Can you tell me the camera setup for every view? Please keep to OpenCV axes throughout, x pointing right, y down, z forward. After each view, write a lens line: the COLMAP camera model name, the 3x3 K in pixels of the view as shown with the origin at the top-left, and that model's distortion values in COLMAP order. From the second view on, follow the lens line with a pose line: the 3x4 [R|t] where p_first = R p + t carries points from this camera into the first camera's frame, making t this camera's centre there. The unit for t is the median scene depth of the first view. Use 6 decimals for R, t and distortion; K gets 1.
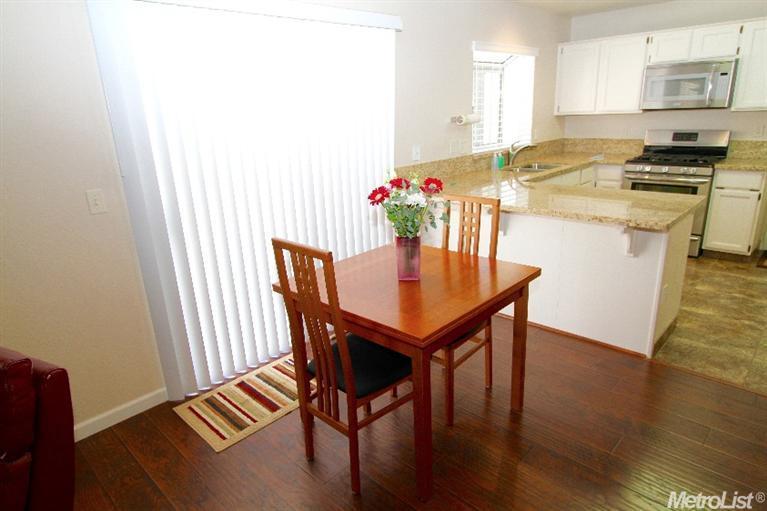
lens RADIAL K [[467.5, 0, 383.5], [0, 467.5, 255.5], [0, 0, 1]] dist [-0.004684, 0.000469]
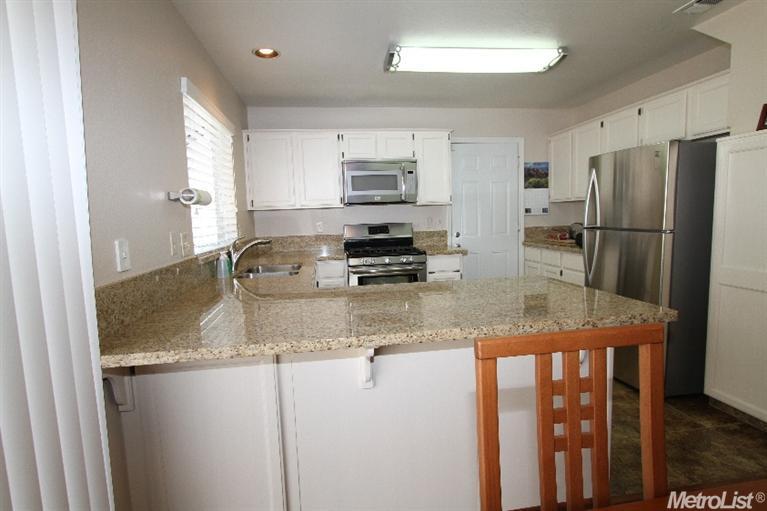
lens RADIAL K [[401.5, 0, 383.5], [0, 401.5, 255.5], [0, 0, 1]] dist [-0.027607, -0.000037]
pose [[0.617881, -0.057369, 0.784176, -0.097753], [0.240816, 0.963213, -0.119280, -0.149633], [-0.748485, 0.262543, 0.608967, 0.768614]]
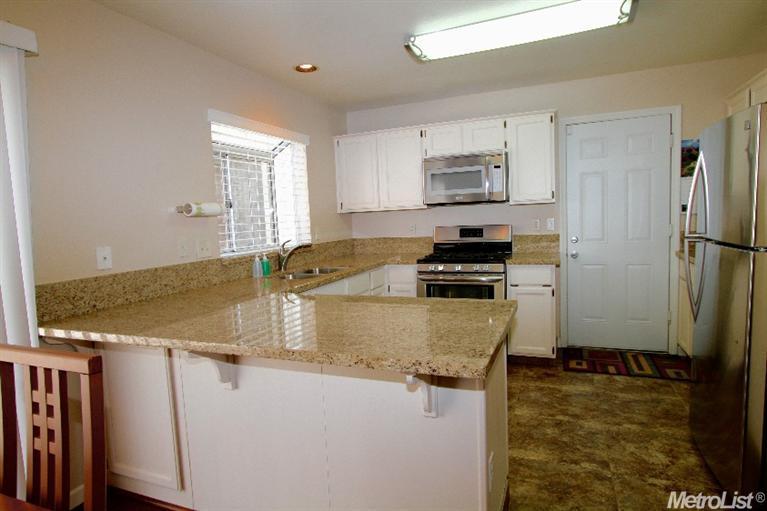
lens RADIAL K [[438.5, 0, 383.5], [0, 438.5, 255.5], [0, 0, 1]] dist [-0.019900, 0.000673]
pose [[0.930315, -0.030464, 0.365494, 0.271551], [0.113603, 0.971469, -0.208190, -0.080793], [-0.348723, 0.235203, 0.907233, 0.465918]]
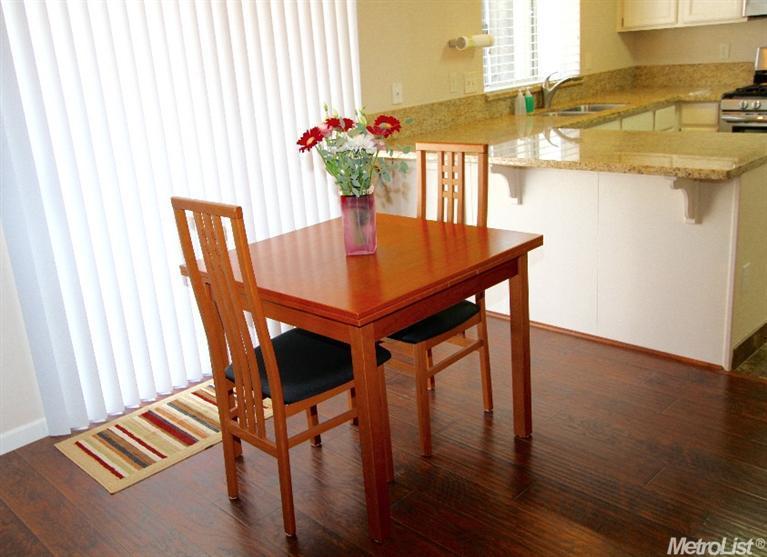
lens RADIAL K [[739.8, 0, 350.5], [0, 739.8, 254.6], [0, 0, 1]] dist [0.008996, 0.005346]
pose [[0.997981, -0.025626, -0.058110, 0.079303], [0.024320, 0.999438, -0.023070, 0.058914], [0.058668, 0.021610, 0.998044, -0.128375]]
